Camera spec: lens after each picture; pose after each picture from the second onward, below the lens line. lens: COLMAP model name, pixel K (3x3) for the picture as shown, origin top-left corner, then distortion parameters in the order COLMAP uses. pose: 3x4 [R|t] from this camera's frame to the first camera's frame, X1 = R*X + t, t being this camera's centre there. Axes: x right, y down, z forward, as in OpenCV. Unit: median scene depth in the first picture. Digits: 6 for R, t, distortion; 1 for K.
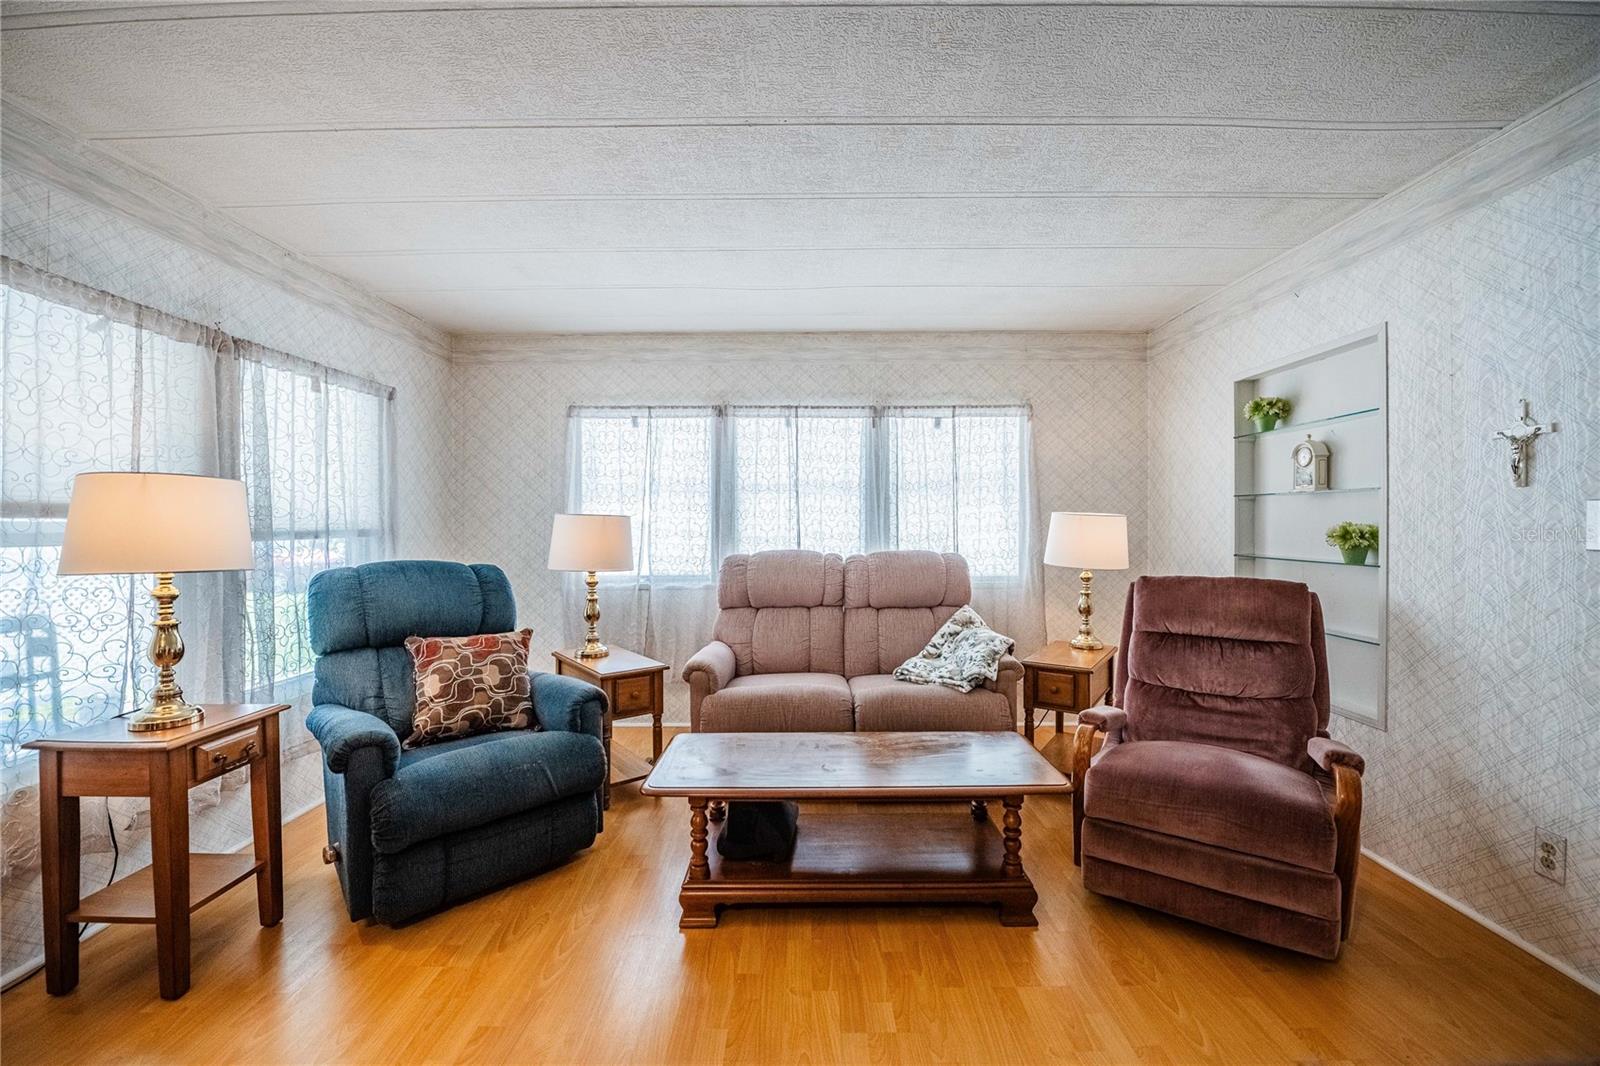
lens RADIAL K [[638.8, 0, 809.0], [0, 638.8, 528.6], [0, 0, 1]] dist [-0.017960, -0.000991]
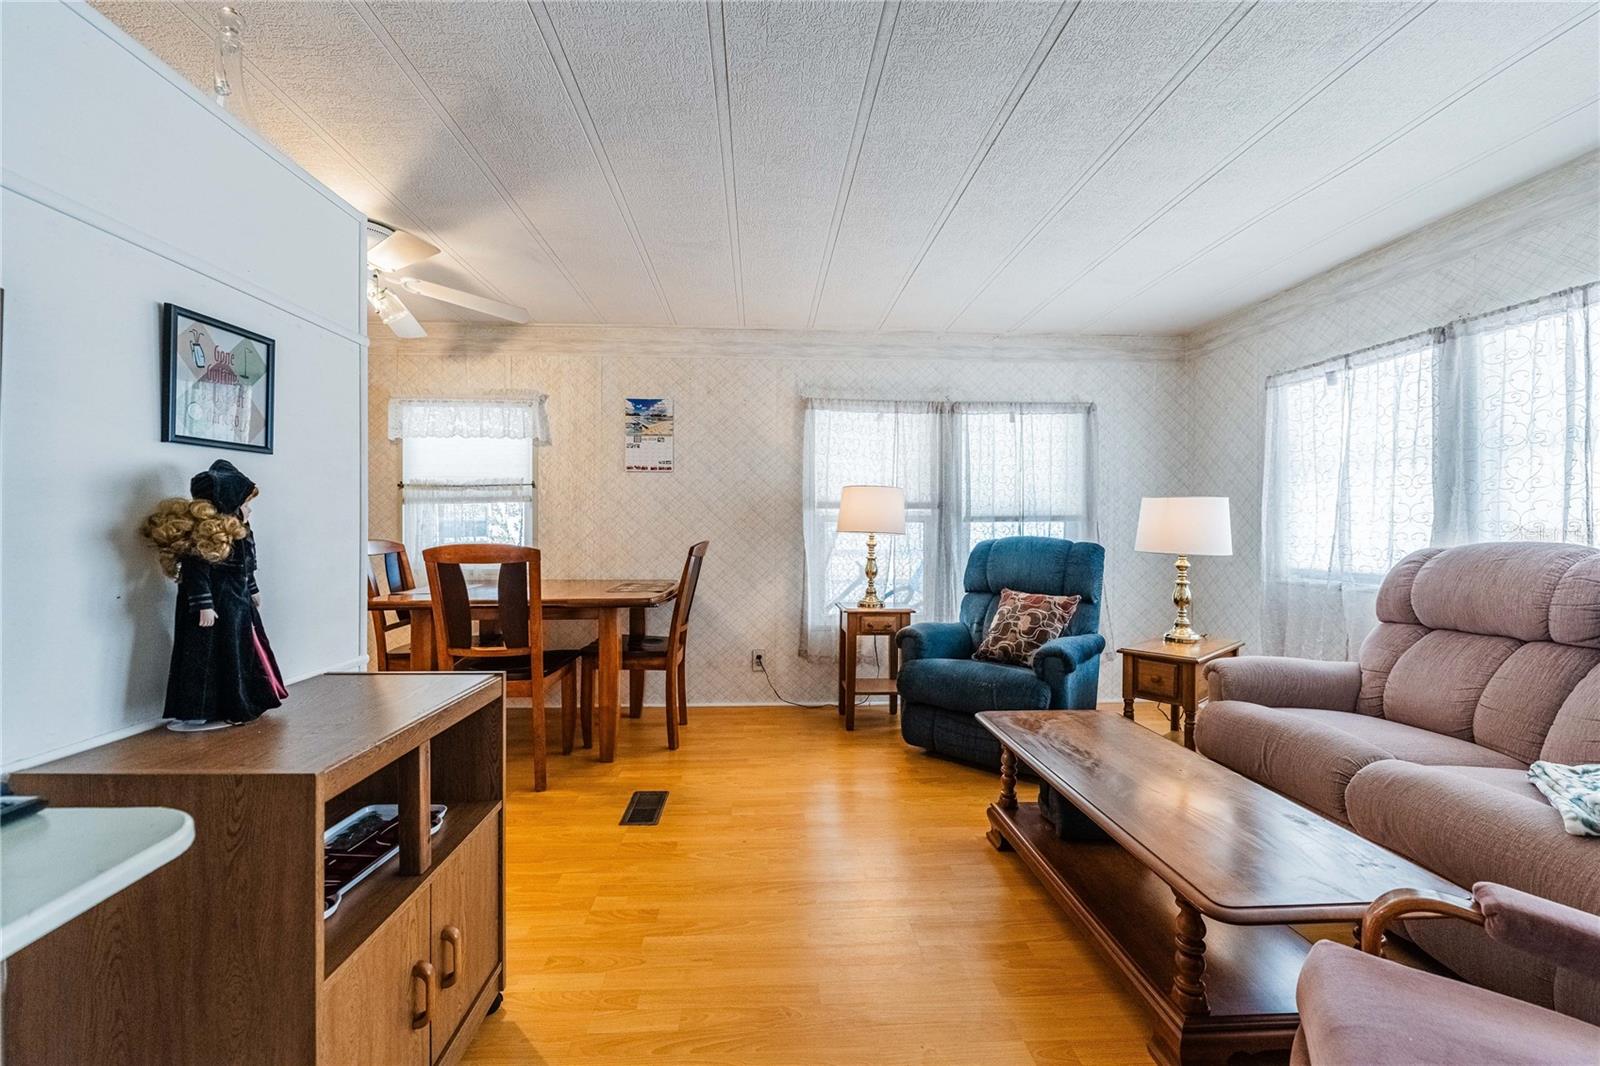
lens RADIAL K [[638.8, 0, 794.4], [0, 638.8, 530.8], [0, 0, 1]] dist [-0.017960, -0.000991]
pose [[0.049410, 0.012138, -0.998705, 0.621551], [-0.002577, 0.999924, 0.012025, 0.020848], [0.998775, 0.001980, 0.049437, 0.366962]]
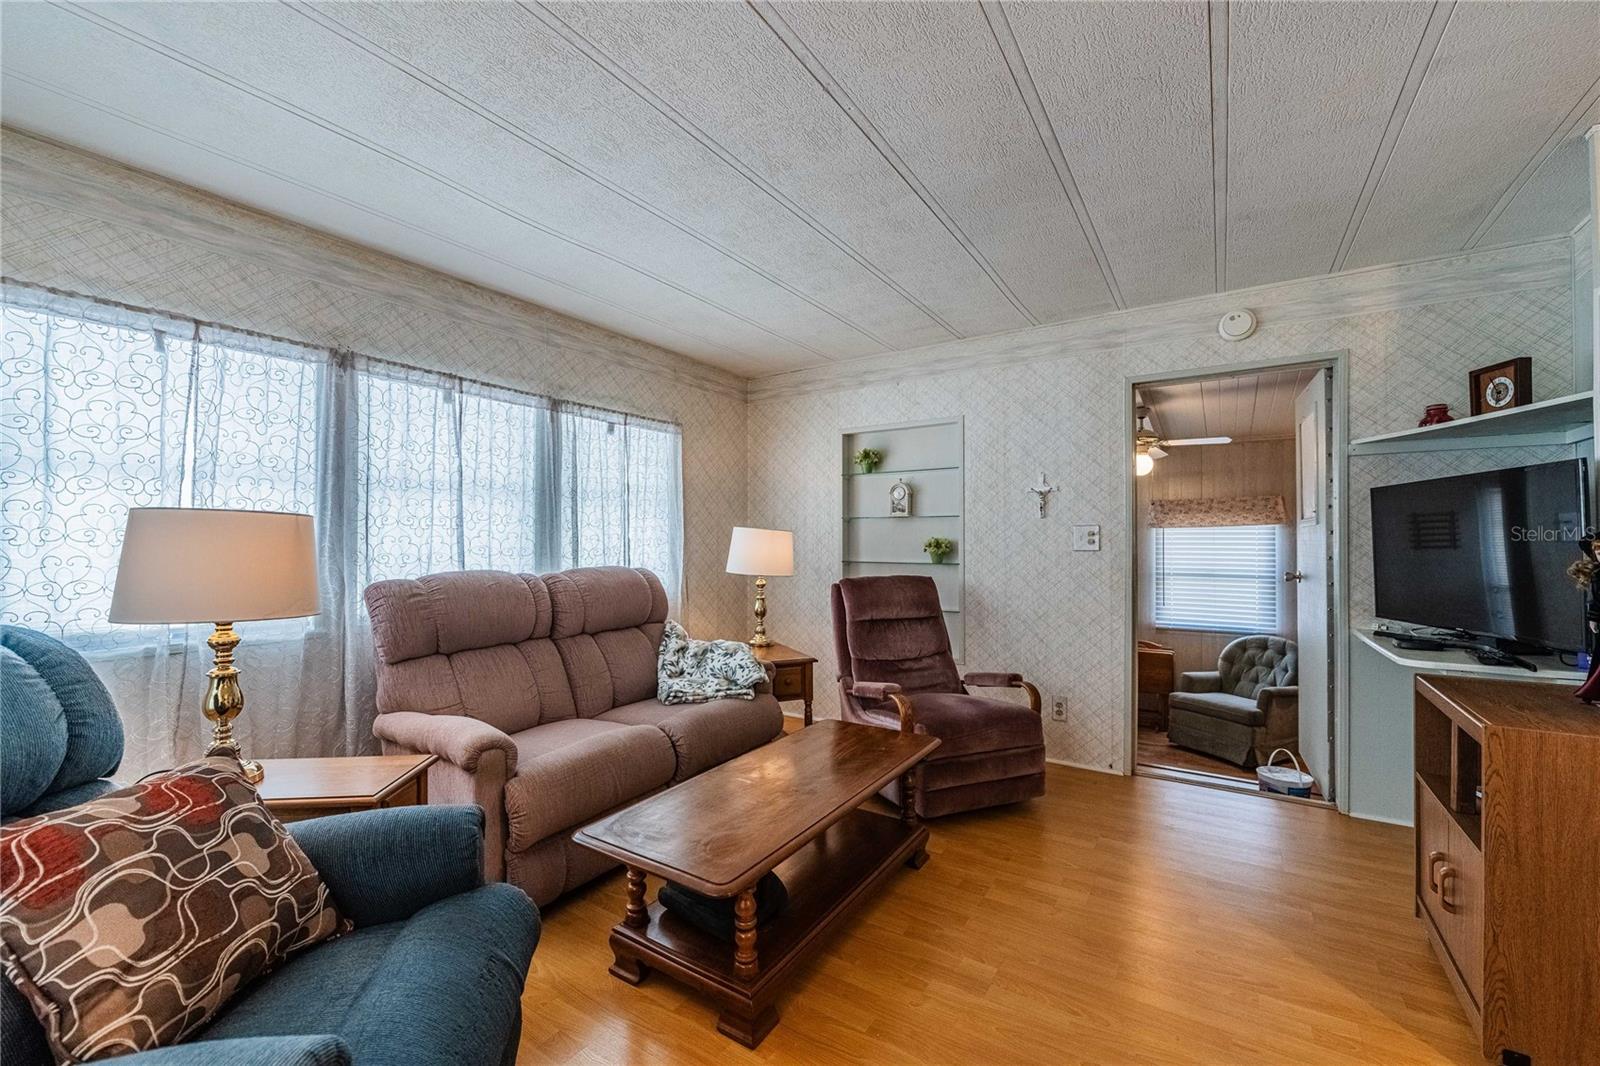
lens RADIAL K [[638.8, 0, 794.5], [0, 638.8, 538.8], [0, 0, 1]] dist [-0.017960, -0.000991]
pose [[0.544912, 0.007530, 0.838459, -0.538364], [0.005484, 0.999906, -0.012544, 0.009740], [-0.838475, 0.011434, 0.544820, 0.345352]]
